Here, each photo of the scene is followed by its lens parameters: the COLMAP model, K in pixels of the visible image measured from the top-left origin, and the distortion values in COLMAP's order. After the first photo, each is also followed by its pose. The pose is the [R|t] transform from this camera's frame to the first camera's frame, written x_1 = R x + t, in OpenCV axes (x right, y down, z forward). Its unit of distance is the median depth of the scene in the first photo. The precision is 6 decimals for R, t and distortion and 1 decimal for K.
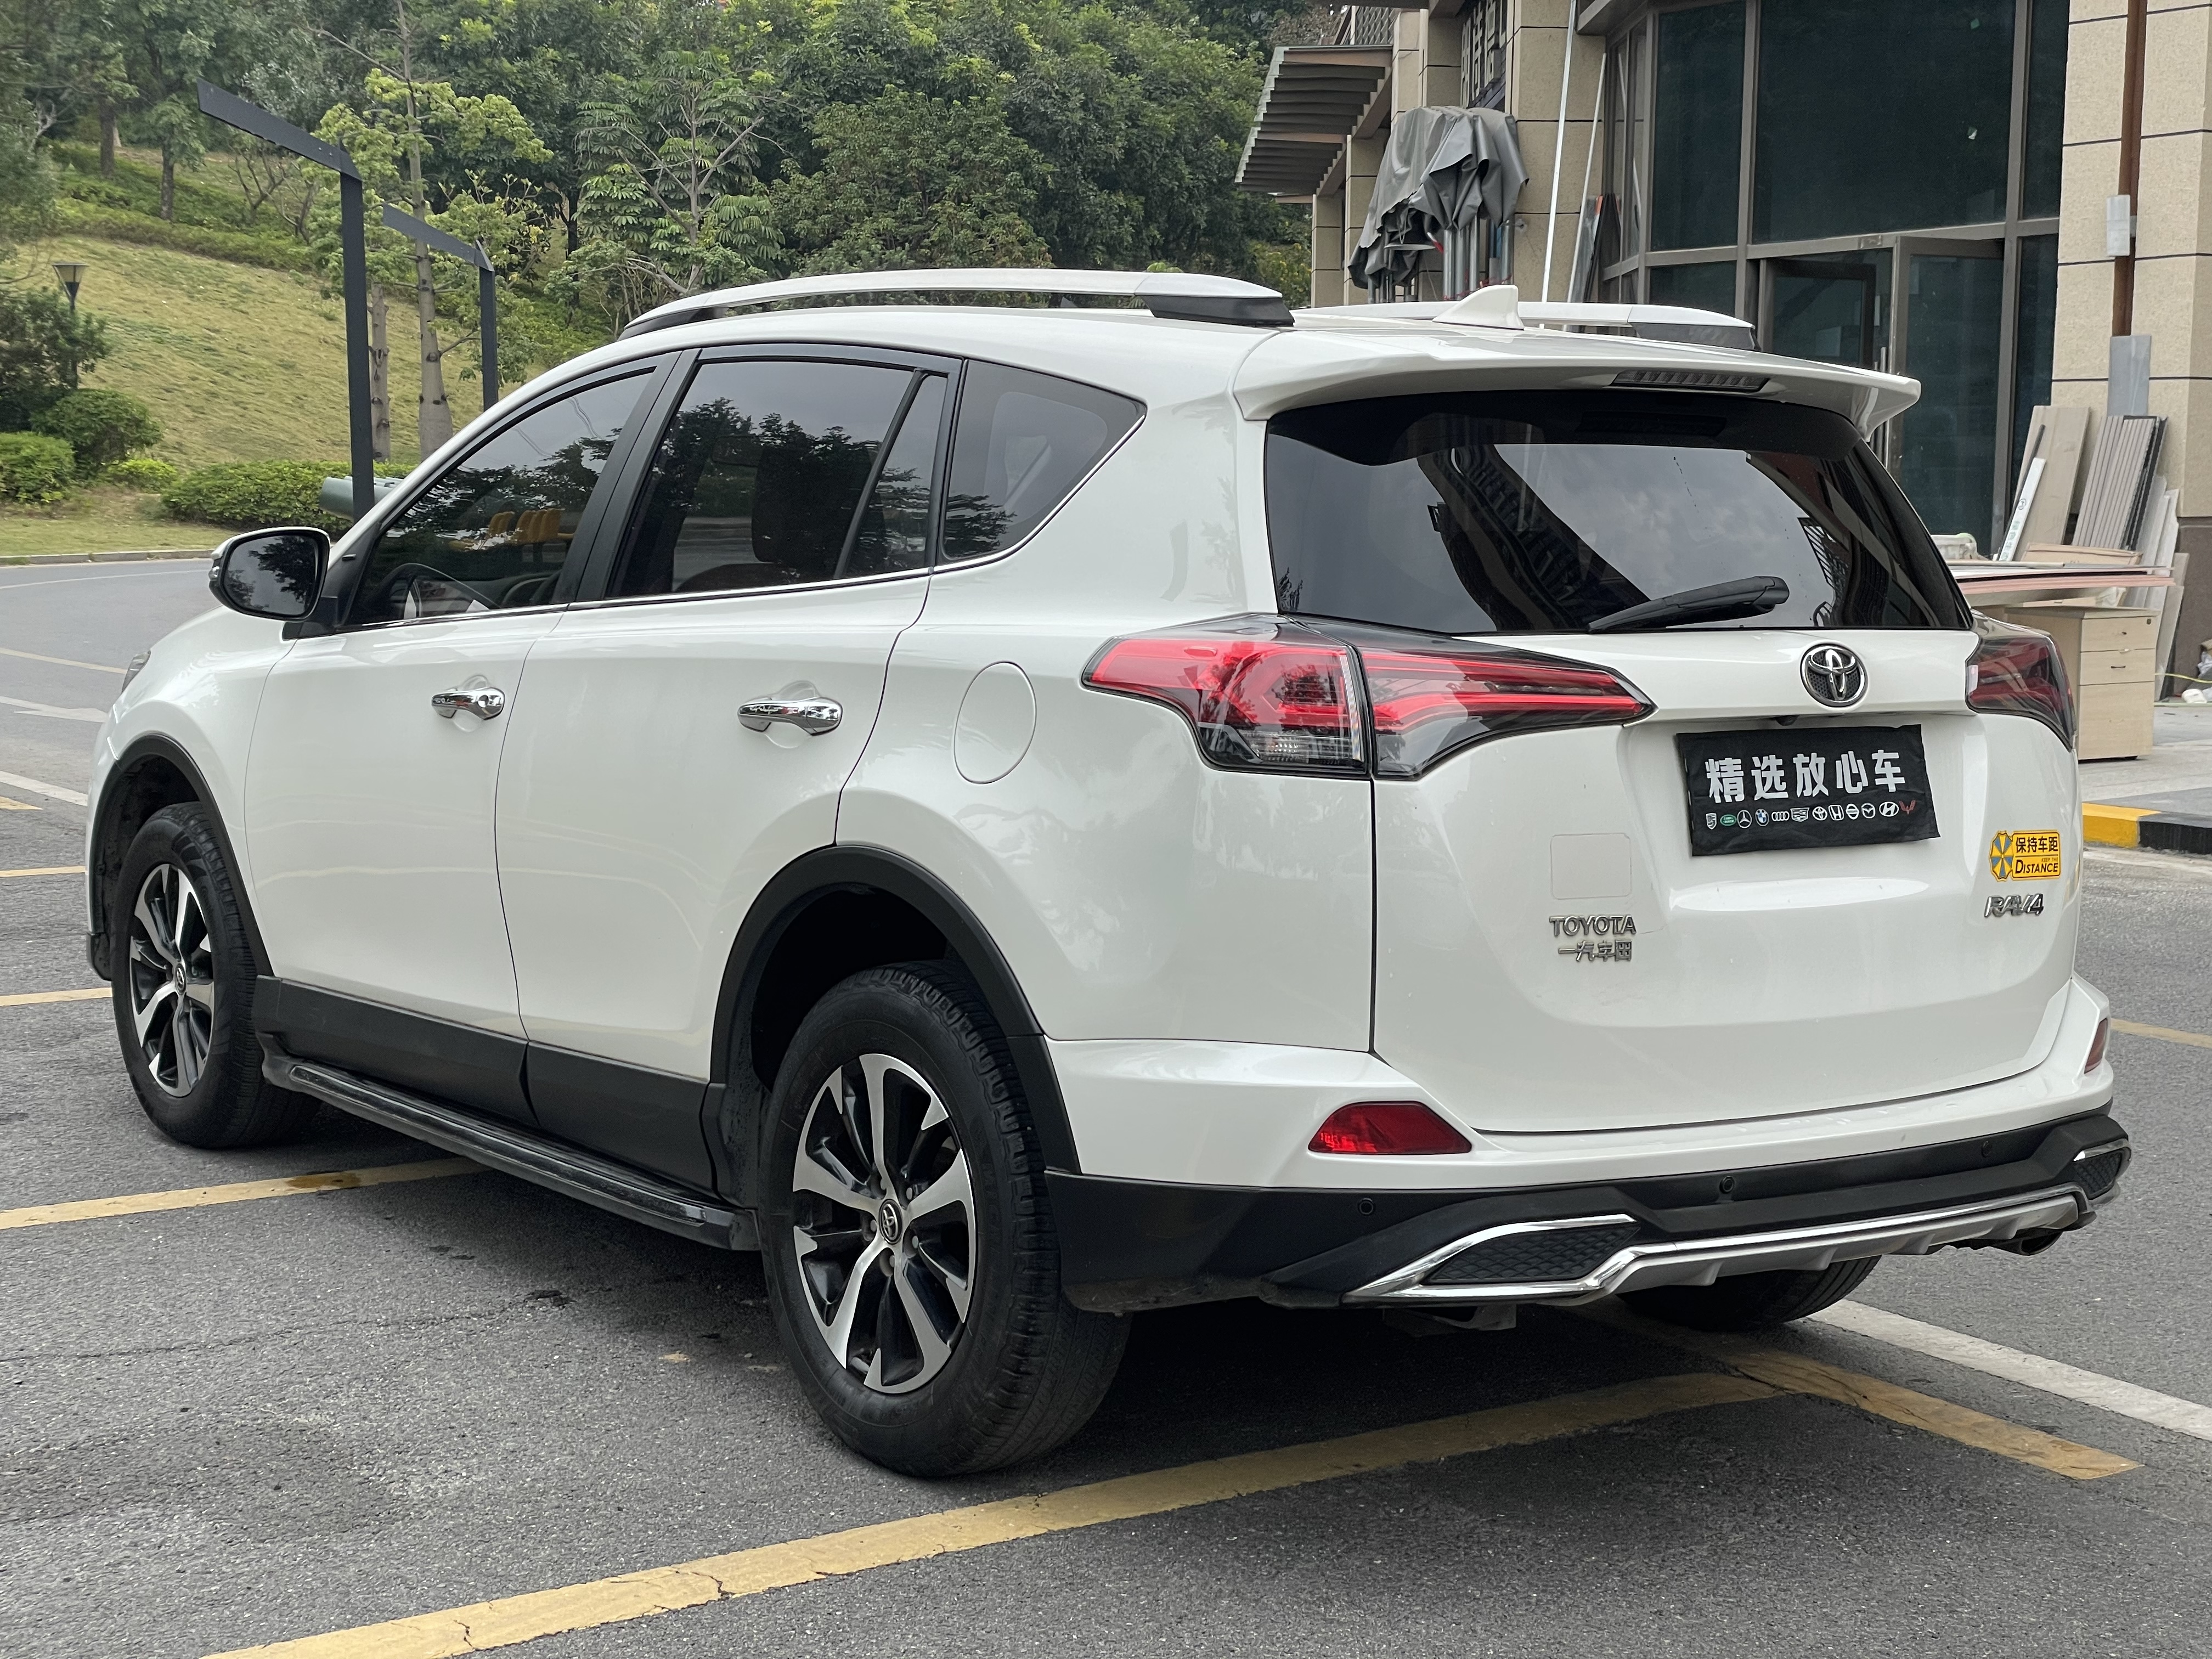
lens RADIAL K [[3298.2, 0, 1125.9], [0, 3298.2, 843.7], [0, 0, 1]] dist [0.092057, 0.000000]
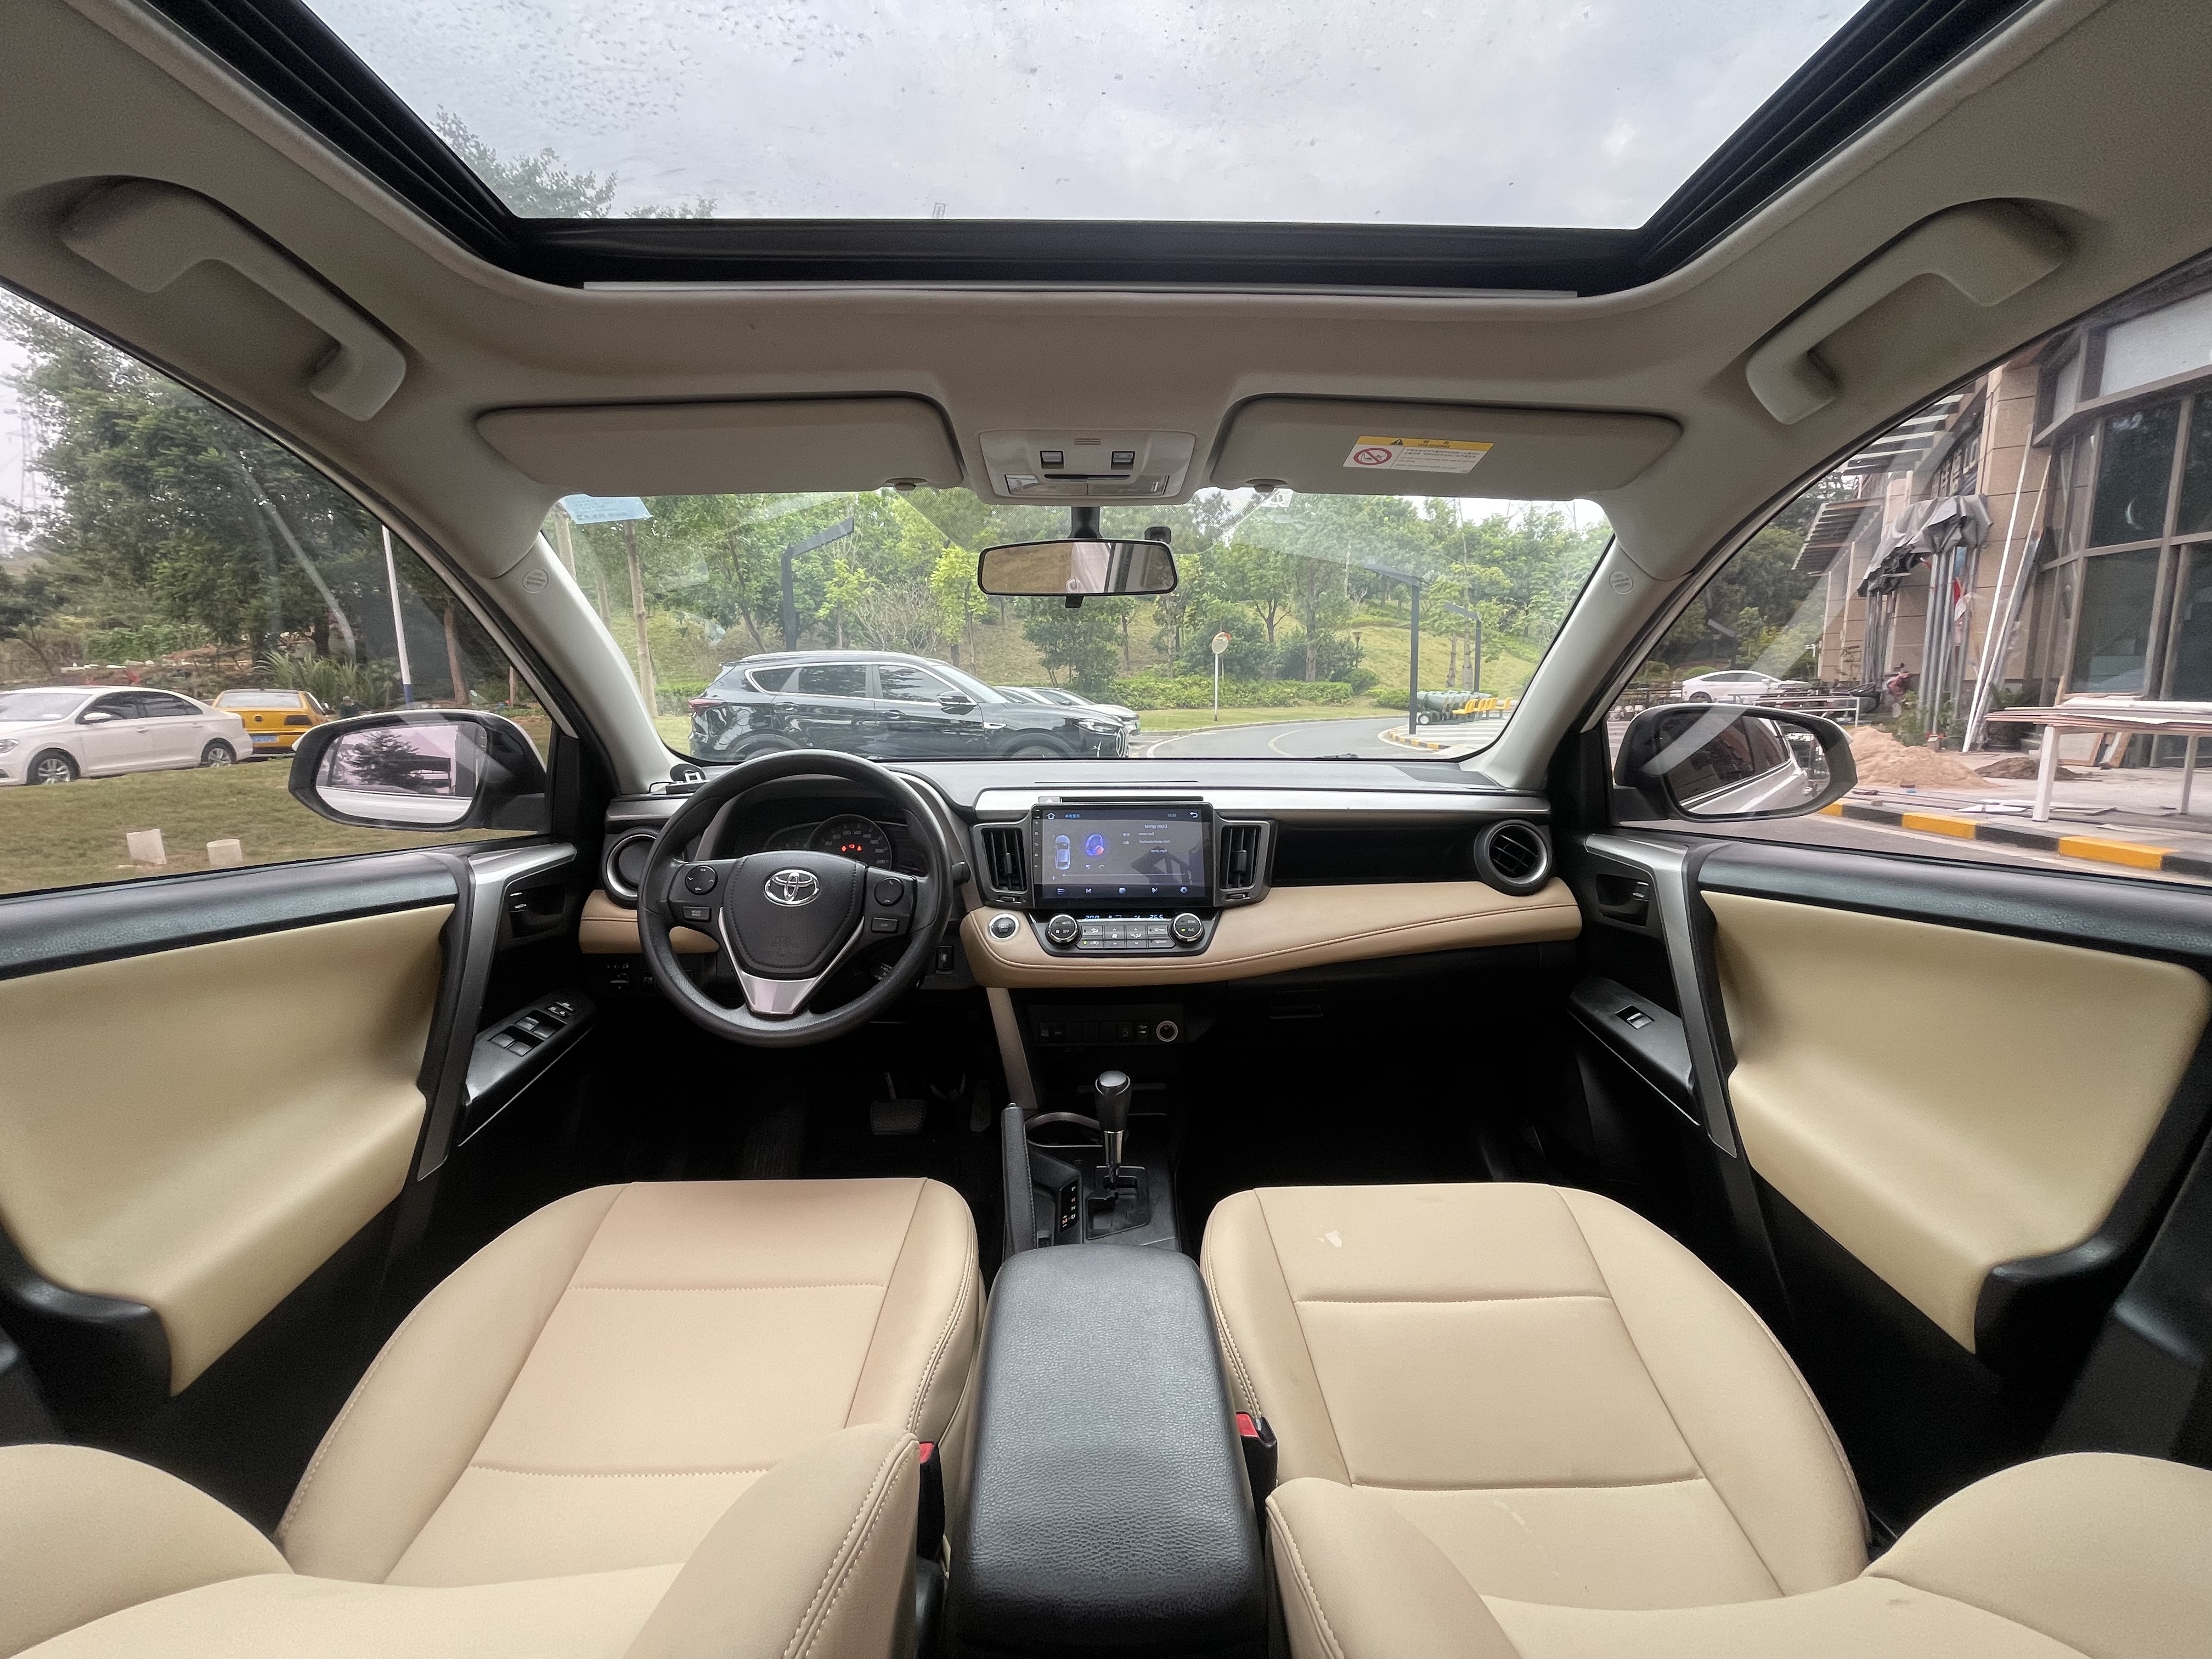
lens RADIAL K [[889.5, 0, 1100.6], [0, 889.5, 834.2], [0, 0, 1]] dist [-0.007933, 0.000163]
pose [[0.818153, 0.064812, -0.571336, -0.001477], [-0.039467, 0.997614, 0.056652, -0.010646], [0.573645, -0.023801, 0.818758, 0.119100]]
